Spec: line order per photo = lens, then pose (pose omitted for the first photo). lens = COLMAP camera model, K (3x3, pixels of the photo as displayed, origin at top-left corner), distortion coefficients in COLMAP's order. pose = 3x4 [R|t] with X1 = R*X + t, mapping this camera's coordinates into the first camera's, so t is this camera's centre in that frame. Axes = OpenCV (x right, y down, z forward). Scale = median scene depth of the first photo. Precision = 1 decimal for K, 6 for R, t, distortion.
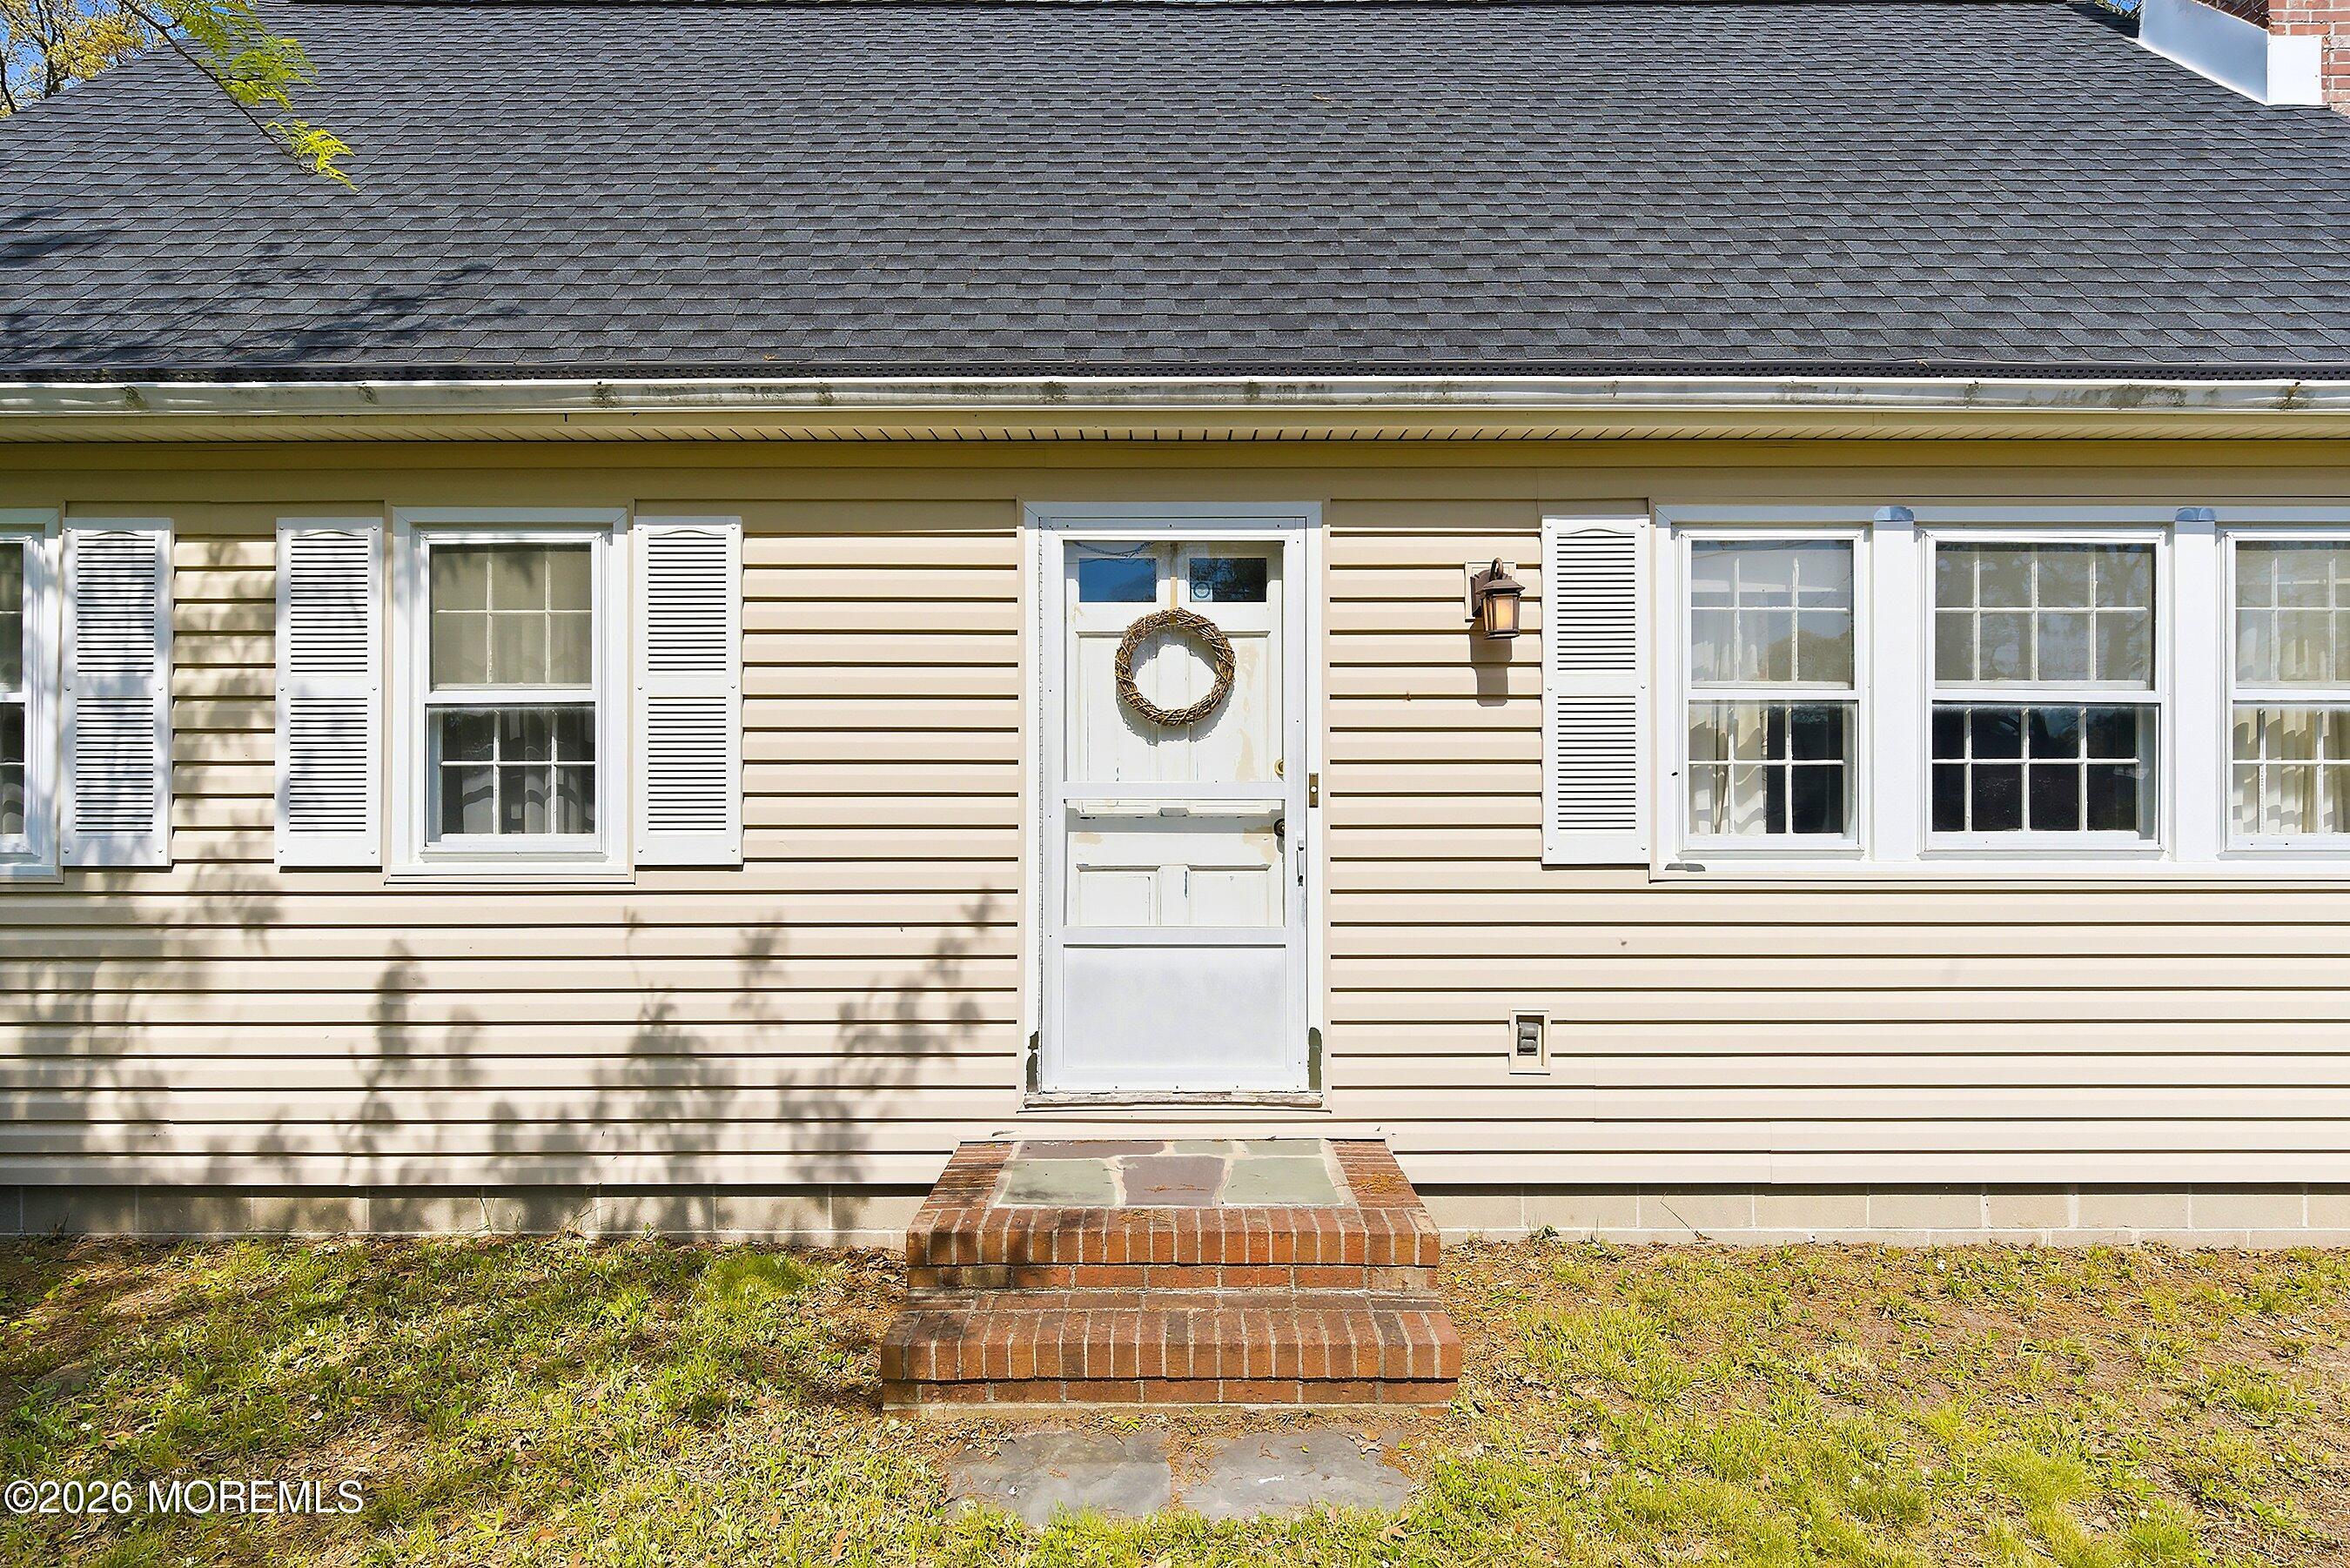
lens RADIAL K [[1058.5, 0, 1171.8], [0, 1058.5, 786.5], [0, 0, 1]] dist [0.000540, -0.000302]
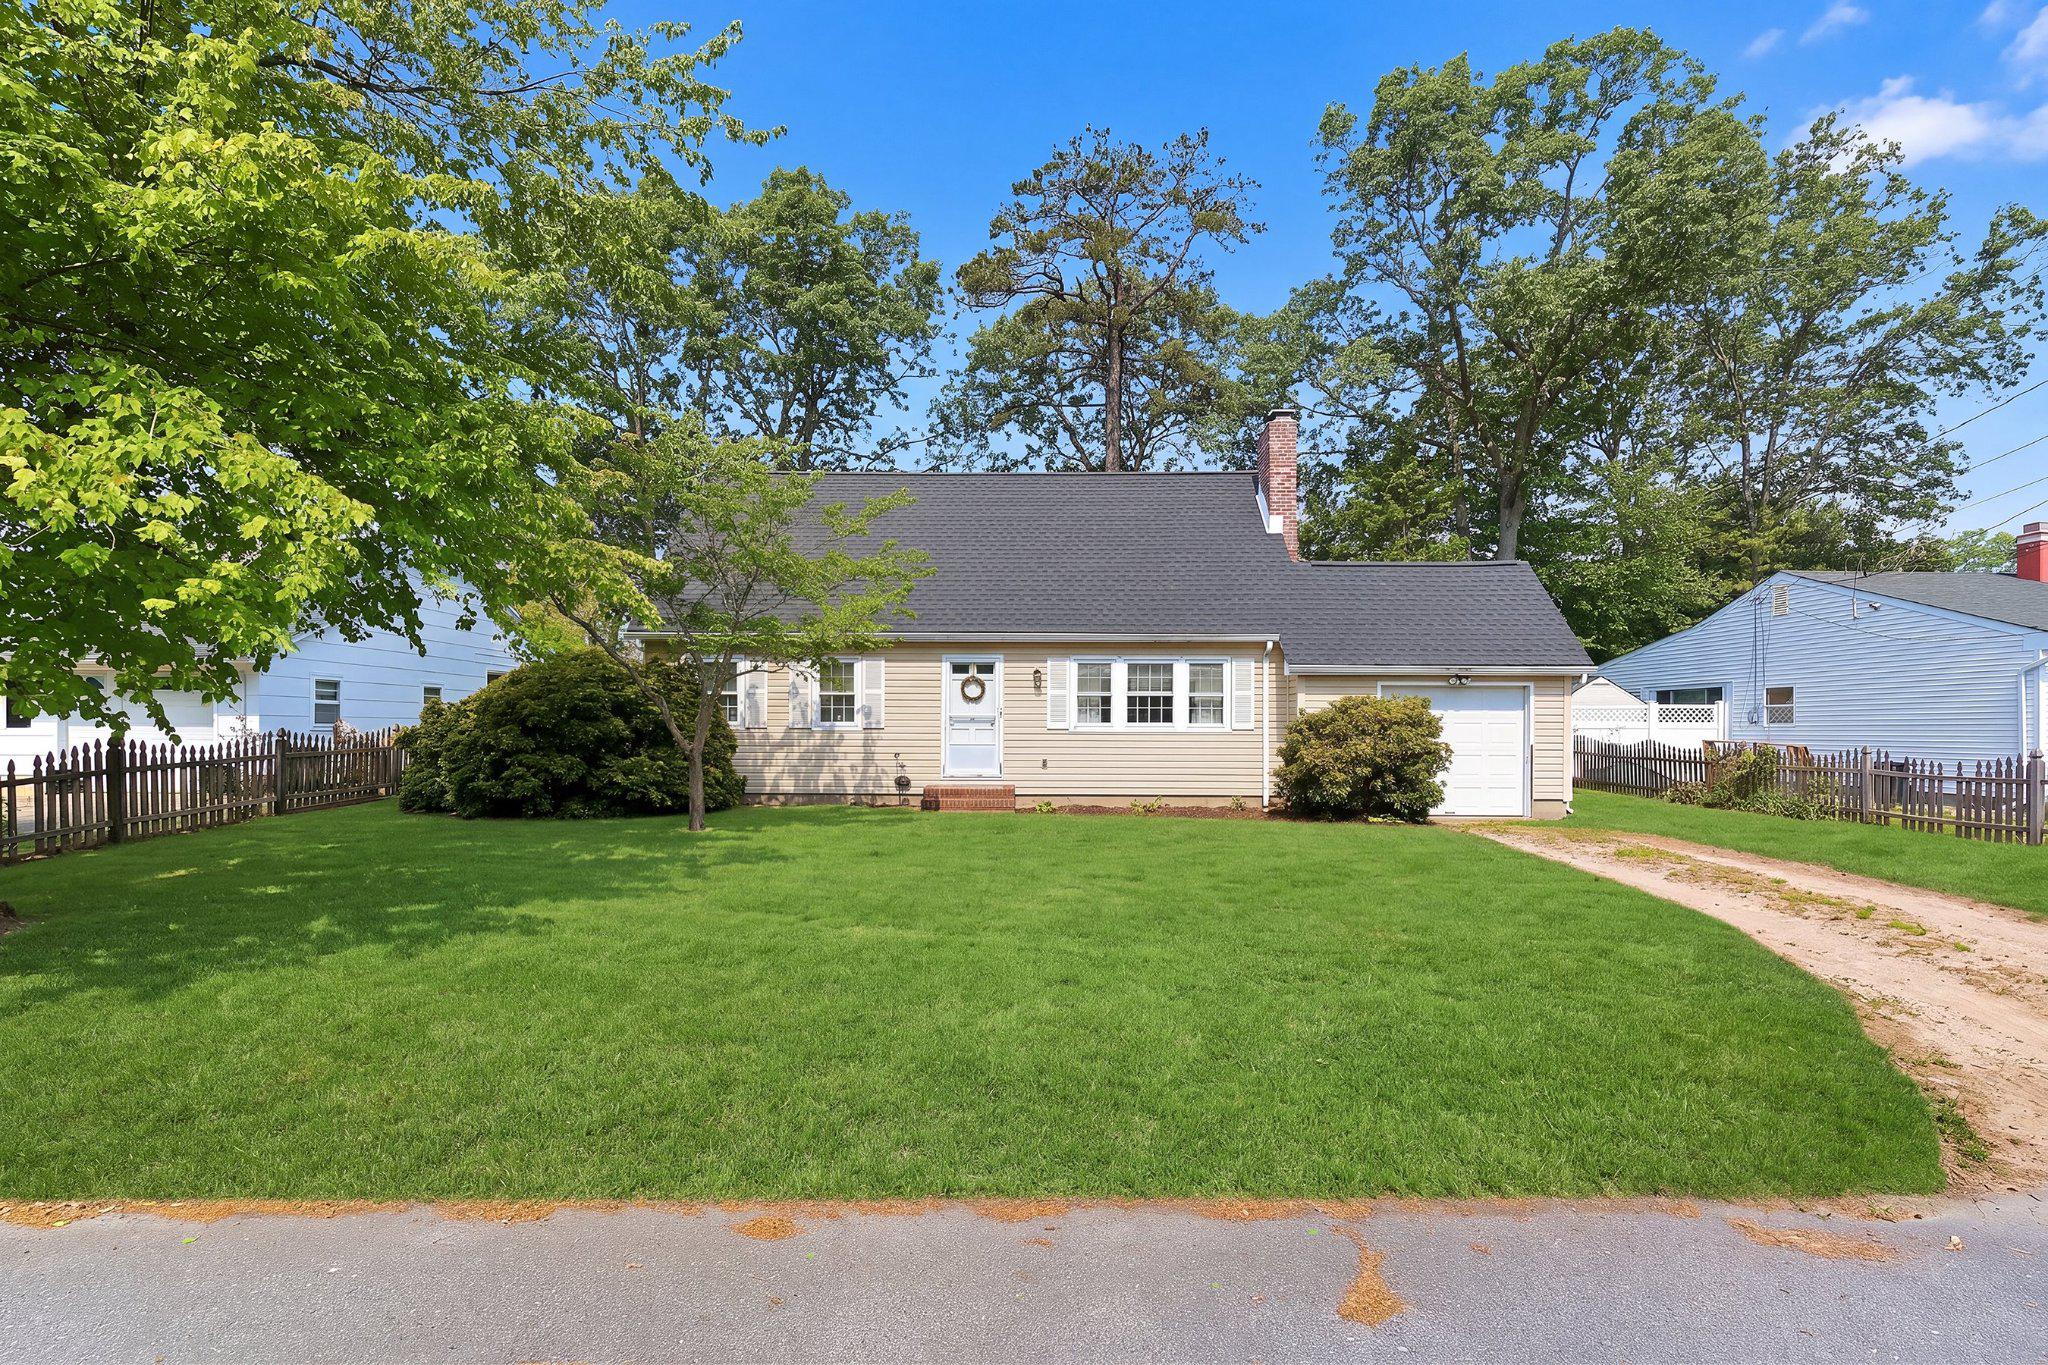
lens RADIAL K [[912.4, 0, 1024.0], [0, 912.4, 682.5], [0, 0, 1]] dist [0.000993, 0.000197]
pose [[0.999892, 0.003436, -0.014304, 0.297075], [-0.003864, 0.999541, -0.030058, -0.013148], [0.014194, 0.030110, 0.999446, -3.170429]]
